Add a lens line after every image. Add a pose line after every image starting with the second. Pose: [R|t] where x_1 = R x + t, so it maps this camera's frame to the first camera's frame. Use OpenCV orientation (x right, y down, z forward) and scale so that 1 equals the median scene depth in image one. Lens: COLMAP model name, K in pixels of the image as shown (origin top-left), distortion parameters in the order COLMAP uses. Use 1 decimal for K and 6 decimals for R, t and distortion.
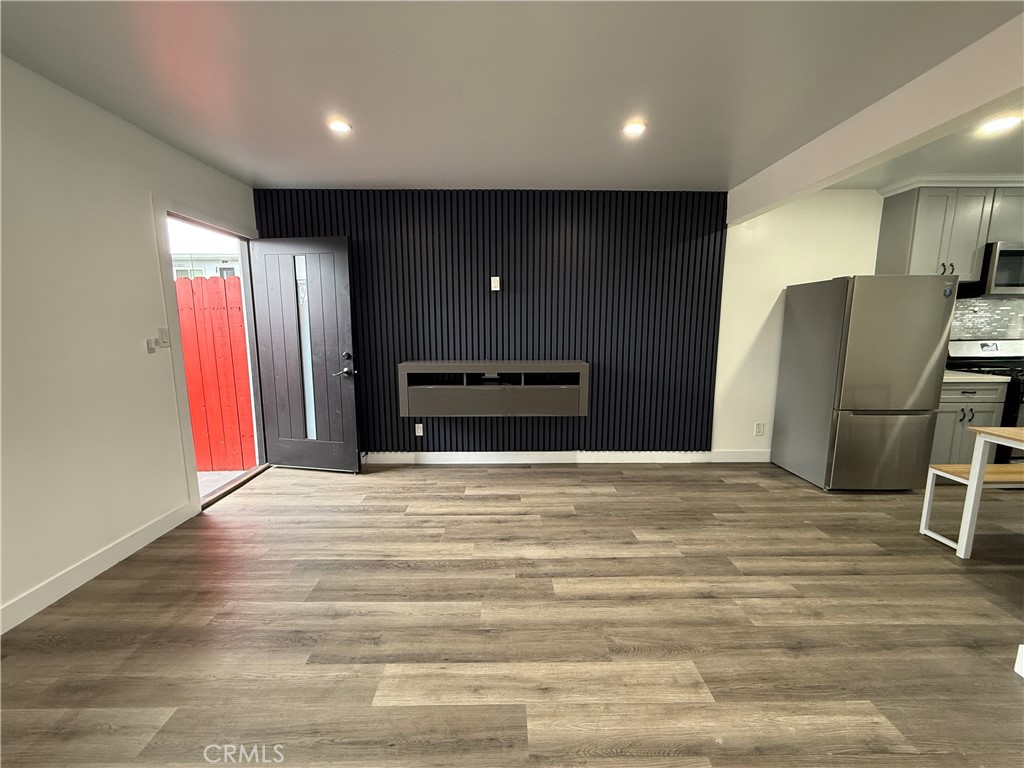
lens RADIAL K [[409.6, 0, 510.8], [0, 409.6, 382.3], [0, 0, 1]] dist [0.002183, 0.000761]
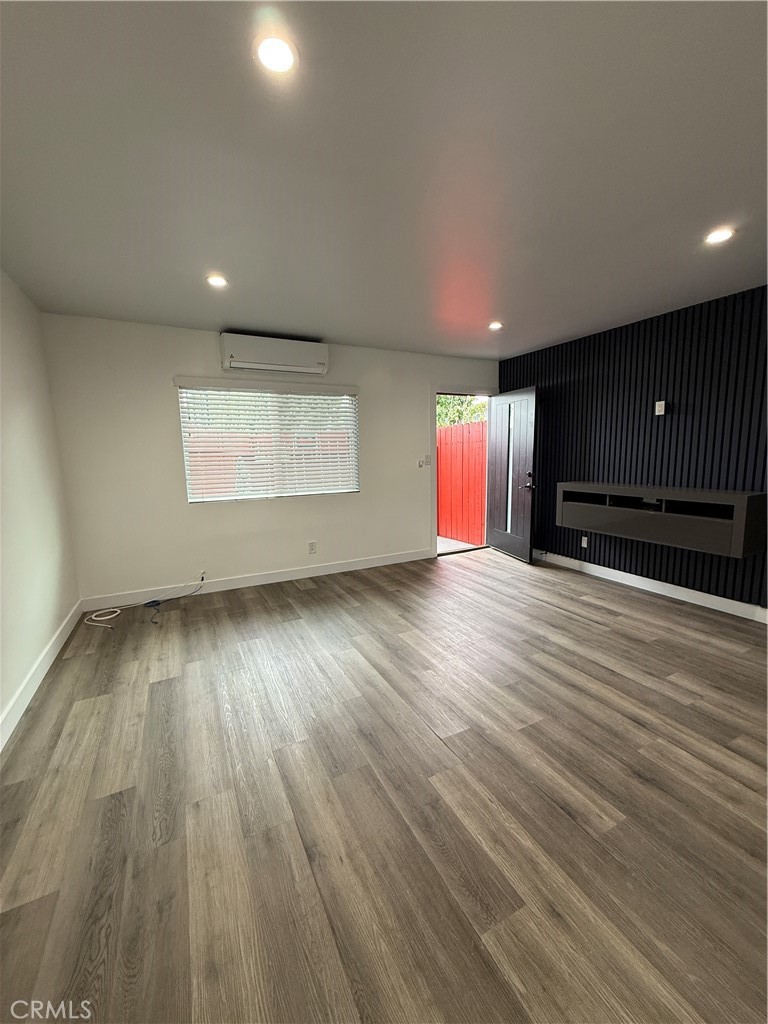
lens RADIAL K [[409.6, 0, 383.3], [0, 409.6, 505.2], [0, 0, 1]] dist [0.002183, 0.000761]
pose [[0.443185, 0.107943, -0.889908, 0.695601], [-0.104960, 0.992144, 0.068072, -0.006797], [0.890264, 0.063236, 0.451033, -0.031301]]
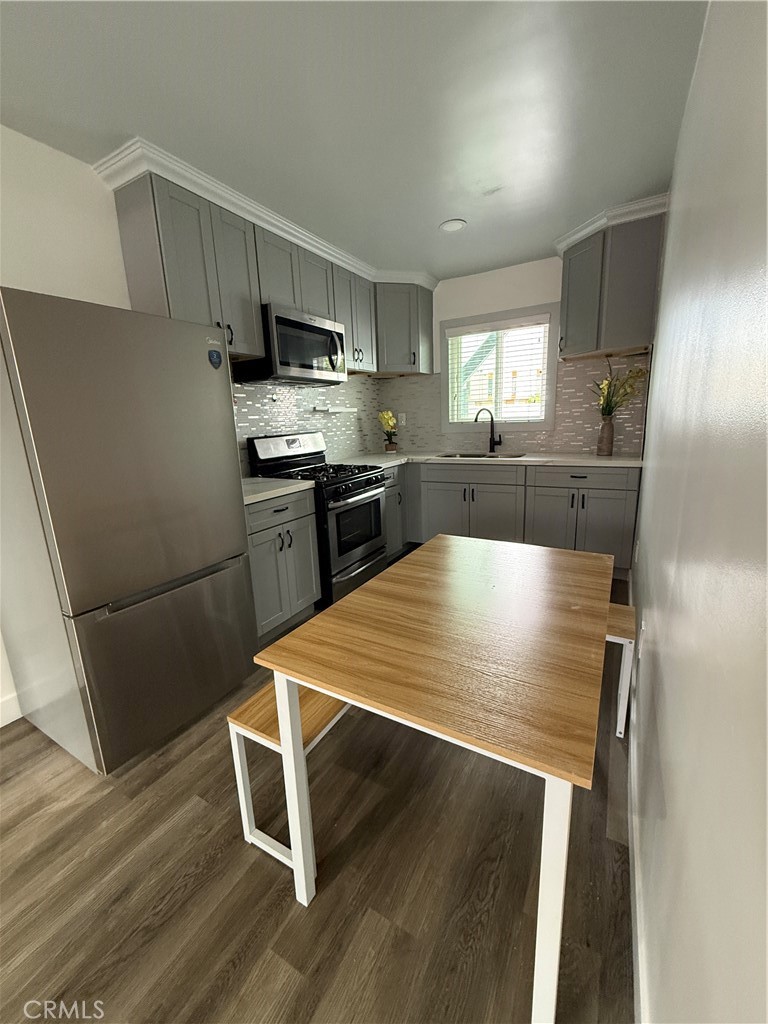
lens RADIAL K [[409.6, 0, 383.7], [0, 409.6, 508.6], [0, 0, 1]] dist [0.002183, 0.000761]
pose [[0.509120, -0.202265, 0.836591, 0.648911], [0.155514, 0.977615, 0.141720, -0.055178], [-0.846529, 0.057949, 0.529179, 0.500379]]
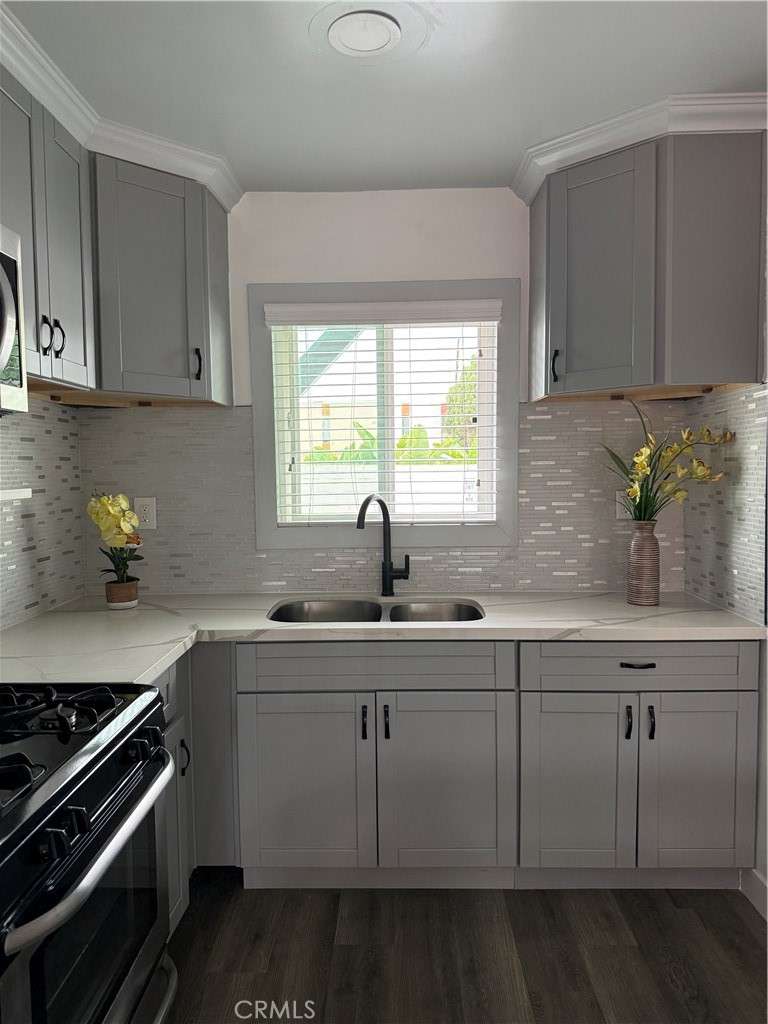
lens RADIAL K [[715.8, 0, 374.9], [0, 715.8, 515.7], [0, 0, 1]] dist [0.058655, -0.074858]
pose [[0.039486, -0.061609, 0.997319, 0.989321], [0.148316, 0.987402, 0.055125, -0.150949], [-0.988151, 0.145742, 0.048126, 0.833745]]
